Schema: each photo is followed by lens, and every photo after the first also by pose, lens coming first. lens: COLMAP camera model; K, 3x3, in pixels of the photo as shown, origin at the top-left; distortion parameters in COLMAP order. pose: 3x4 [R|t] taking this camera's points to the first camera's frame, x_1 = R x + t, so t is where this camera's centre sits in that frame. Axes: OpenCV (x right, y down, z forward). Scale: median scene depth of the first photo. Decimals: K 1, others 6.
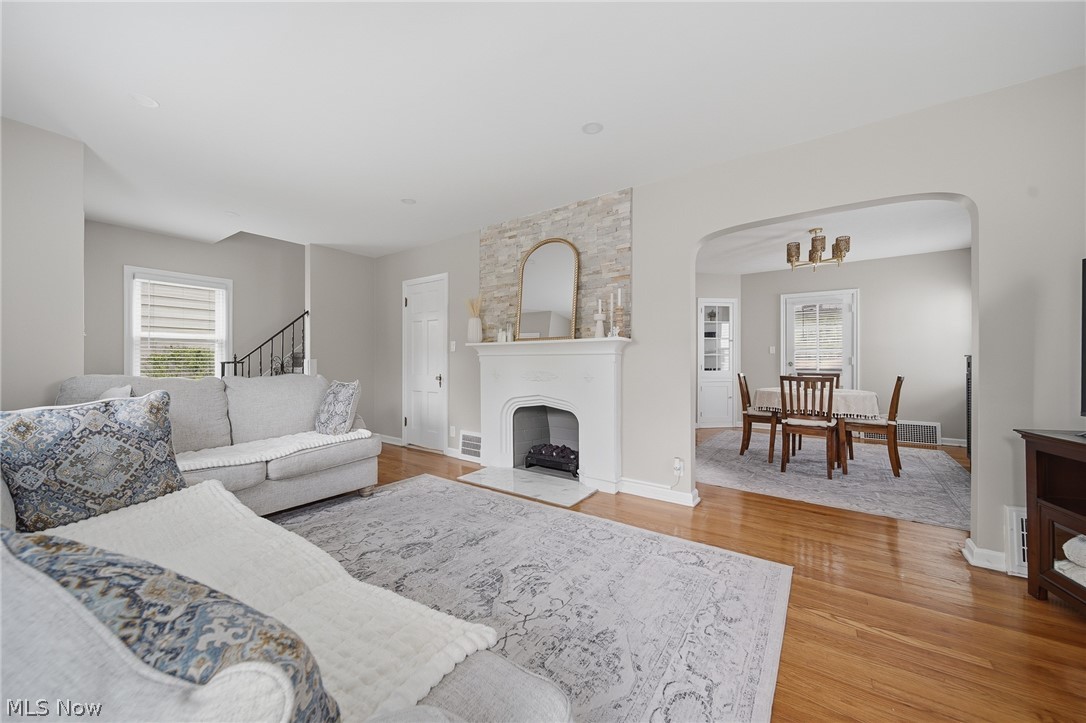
lens RADIAL K [[397.6, 0, 541.2], [0, 397.6, 359.6], [0, 0, 1]] dist [-0.004152, 0.000752]
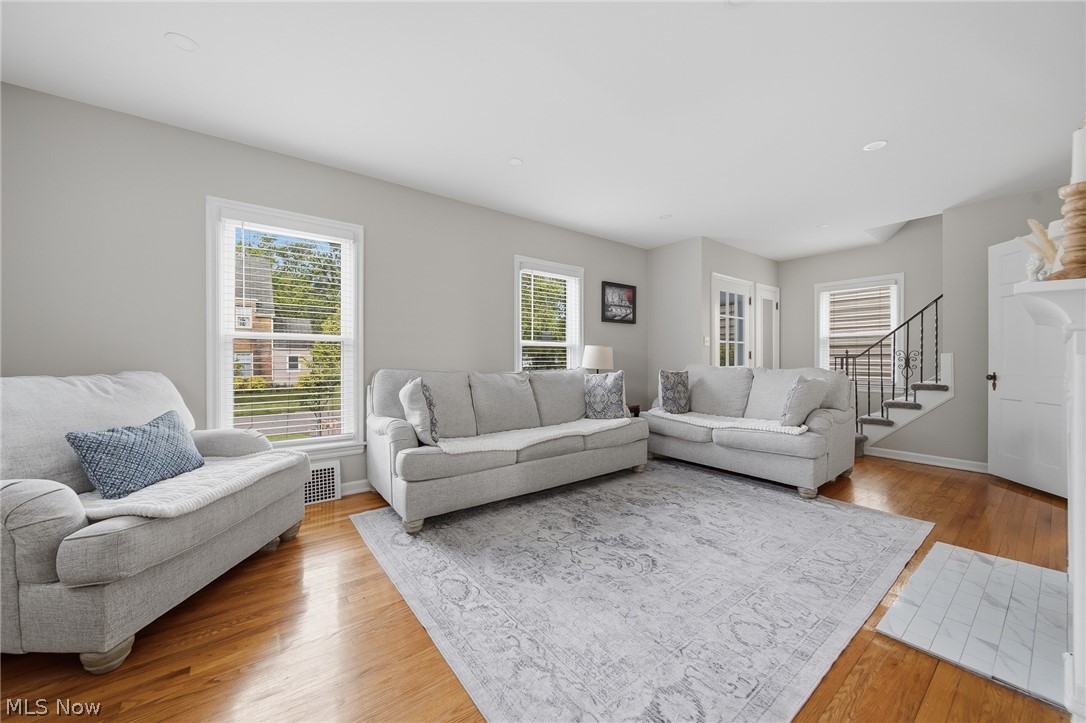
lens RADIAL K [[397.6, 0, 533.1], [0, 397.6, 357.4], [0, 0, 1]] dist [-0.004152, 0.000752]
pose [[-0.319111, -0.001830, -0.947716, 0.808141], [0.007356, 0.999963, -0.004408, 0.009673], [0.947689, -0.008378, -0.319086, 0.838446]]
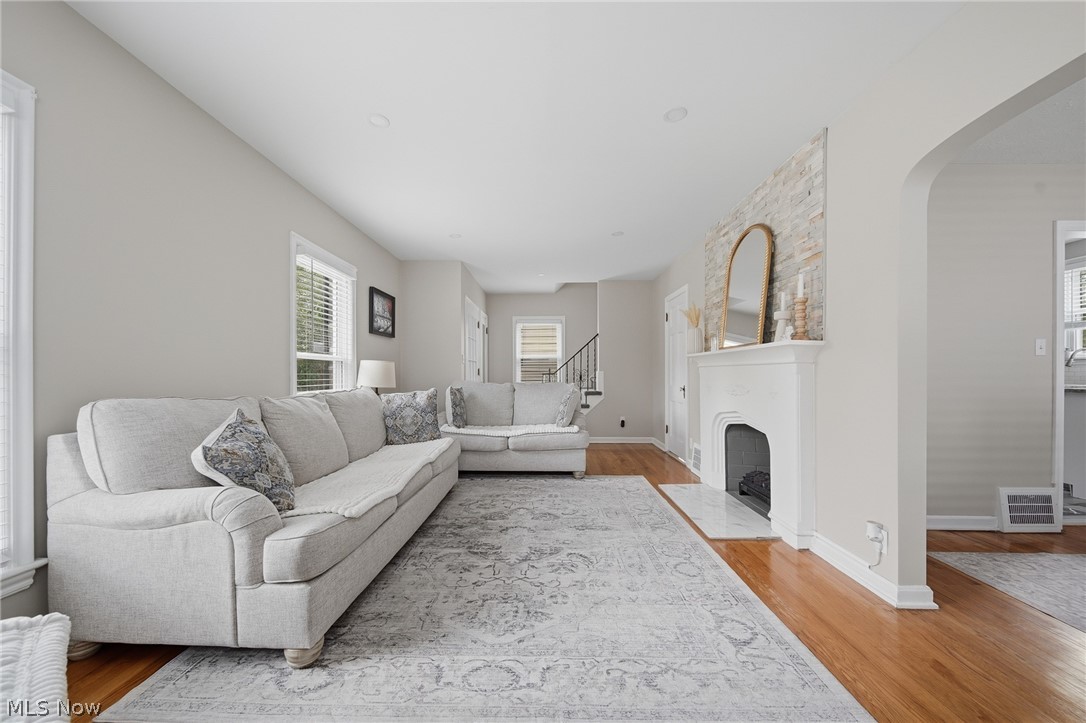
lens RADIAL K [[397.6, 0, 537.0], [0, 397.6, 373.0], [0, 0, 1]] dist [-0.004152, 0.000752]
pose [[0.555249, -0.001227, -0.831683, 0.668143], [0.007477, 0.999966, 0.003517, -0.001614], [0.831651, -0.008171, 0.555239, 0.221964]]
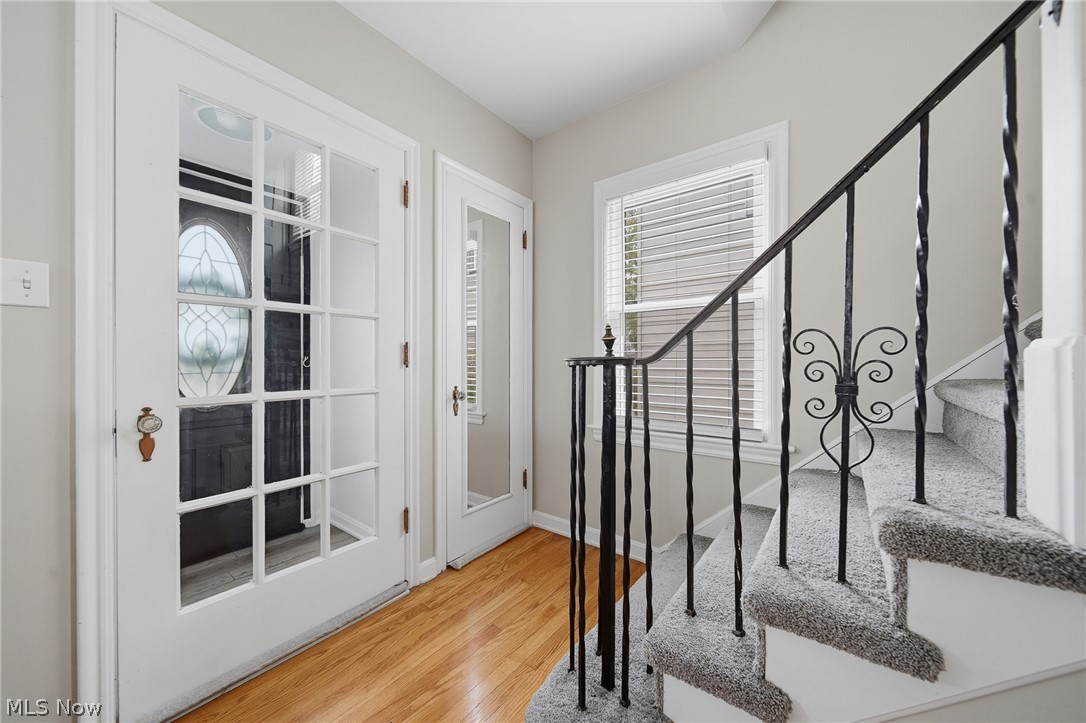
lens RADIAL K [[397.6, 0, 547.1], [0, 397.6, 364.2], [0, 0, 1]] dist [-0.004152, 0.000752]
pose [[-0.032722, -0.007798, -0.999434, -0.818120], [0.004614, 0.999958, -0.007953, 0.016106], [0.999454, -0.004872, -0.032685, 1.510626]]
